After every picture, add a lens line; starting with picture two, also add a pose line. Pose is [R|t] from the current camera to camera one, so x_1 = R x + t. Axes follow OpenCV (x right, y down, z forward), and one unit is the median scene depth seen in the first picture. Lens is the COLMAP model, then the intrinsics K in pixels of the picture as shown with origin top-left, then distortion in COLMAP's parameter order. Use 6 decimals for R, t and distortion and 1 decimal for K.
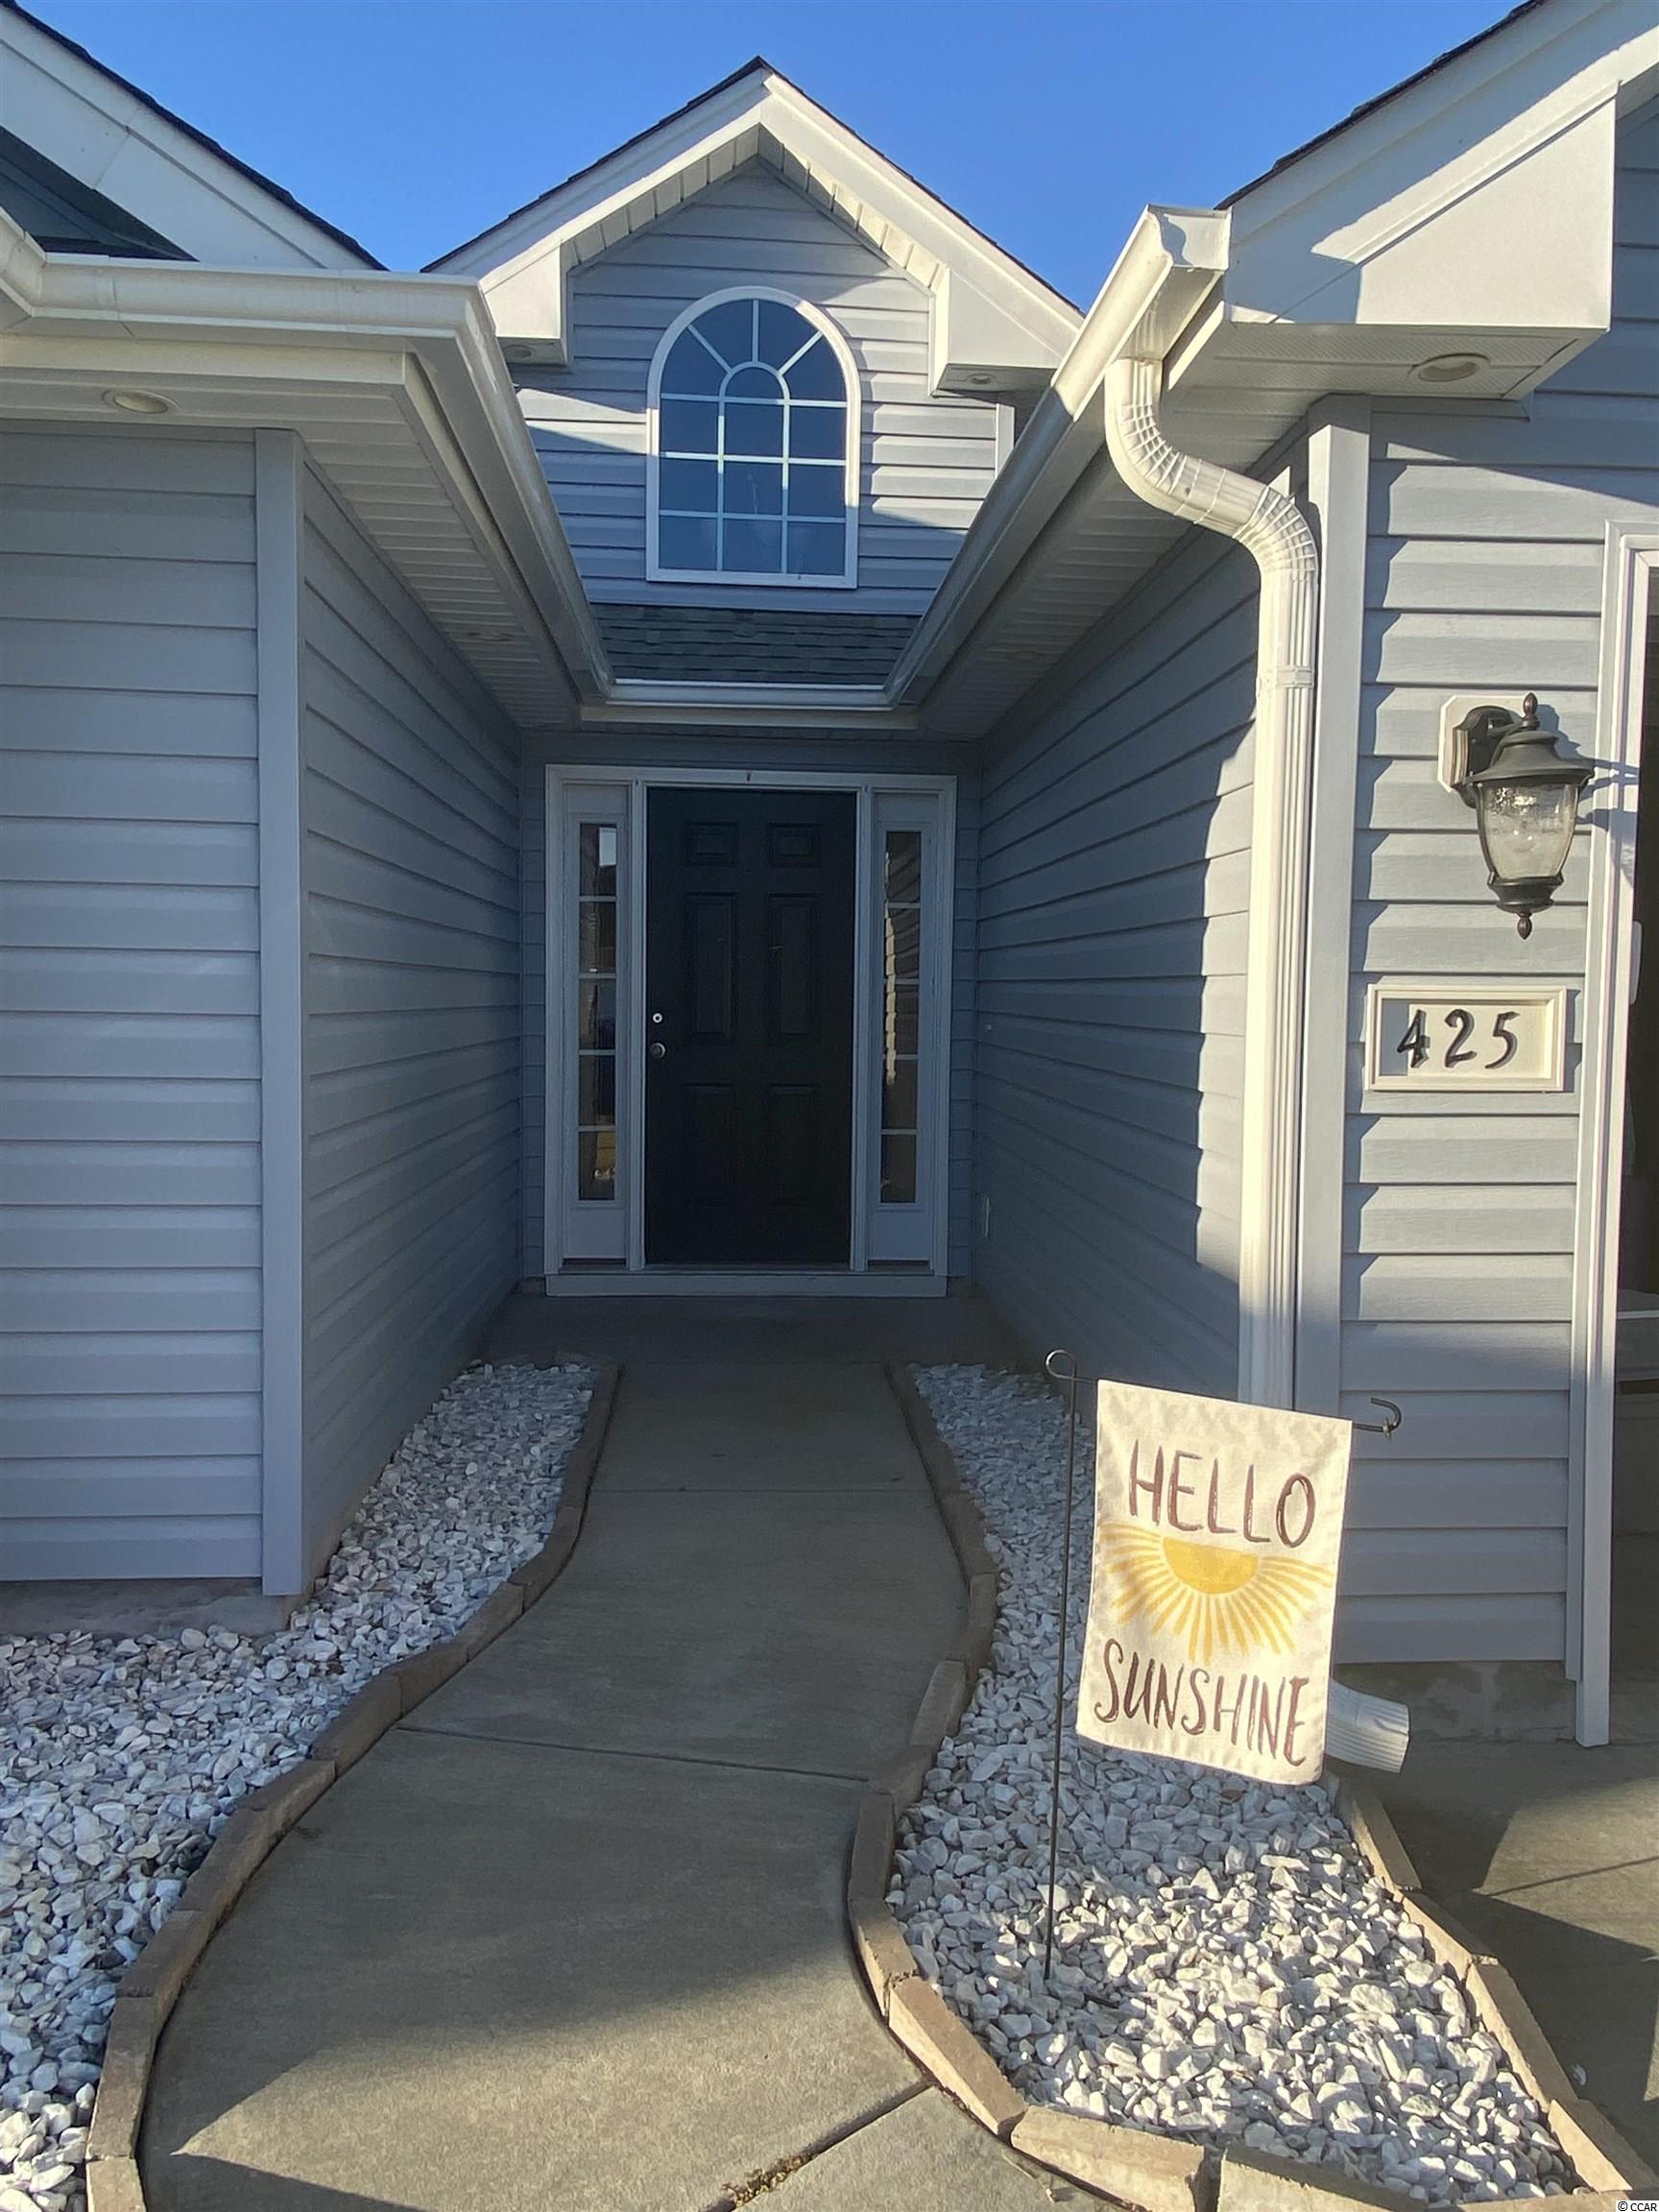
lens RADIAL K [[1622.4, 0, 829.5], [0, 1622.4, 1106.0], [0, 0, 1]] dist [-0.000364, -0.000404]
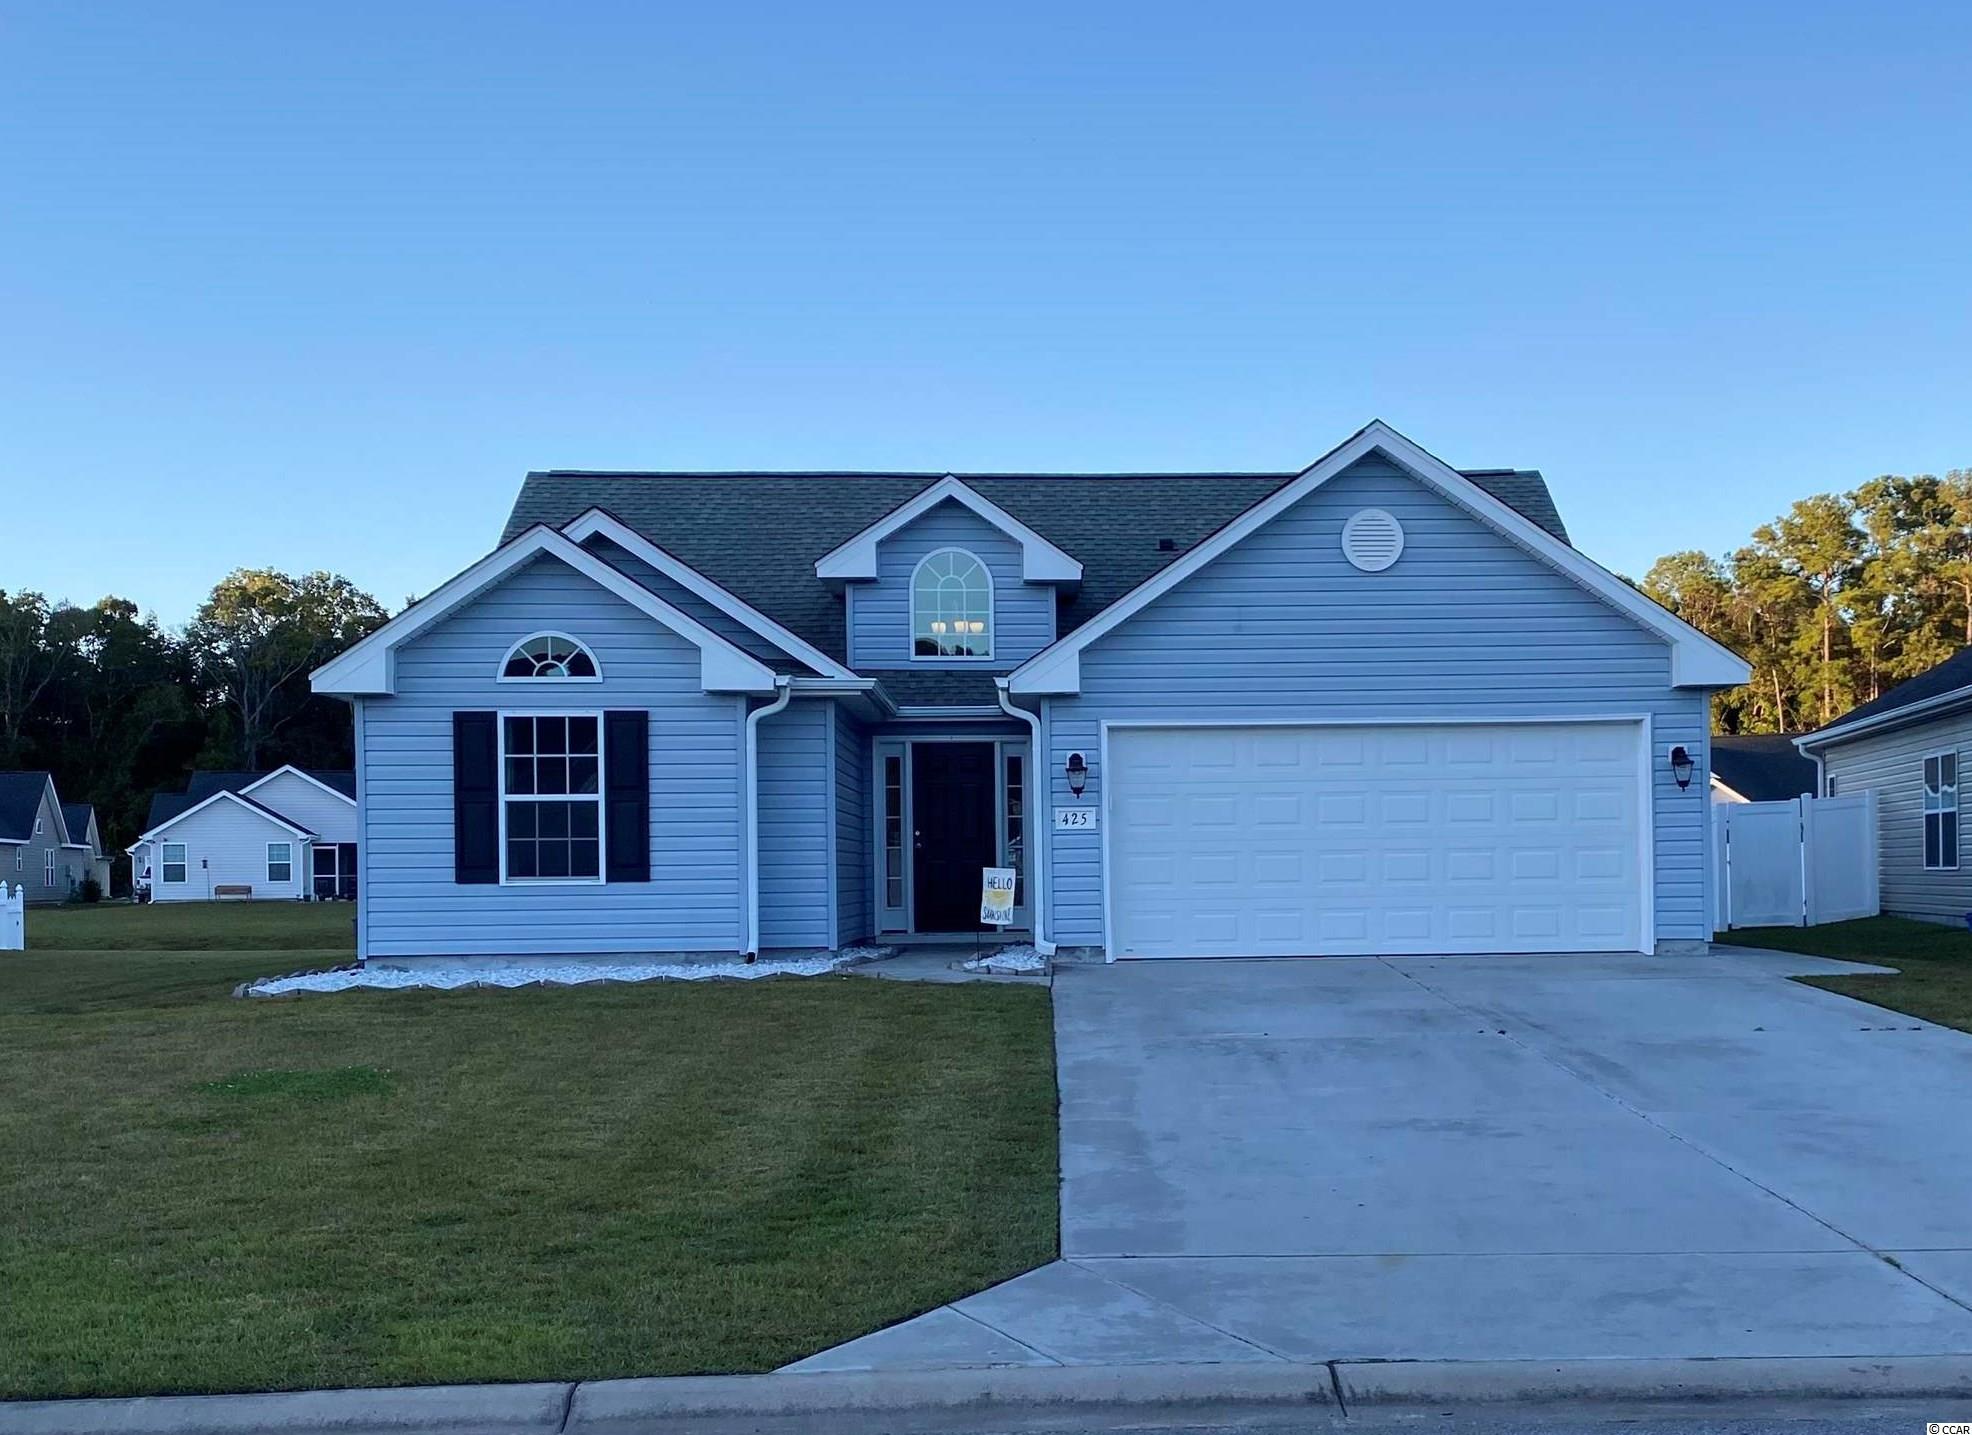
lens RADIAL K [[1955.9, 0, 989.4], [0, 1955.9, 892.7], [0, 0, 1]] dist [0.108830, -0.002517]
pose [[0.996958, -0.023426, -0.074331, 0.242827], [0.019507, 0.998403, -0.053025, 0.213466], [0.075454, 0.051414, 0.995823, -2.138463]]
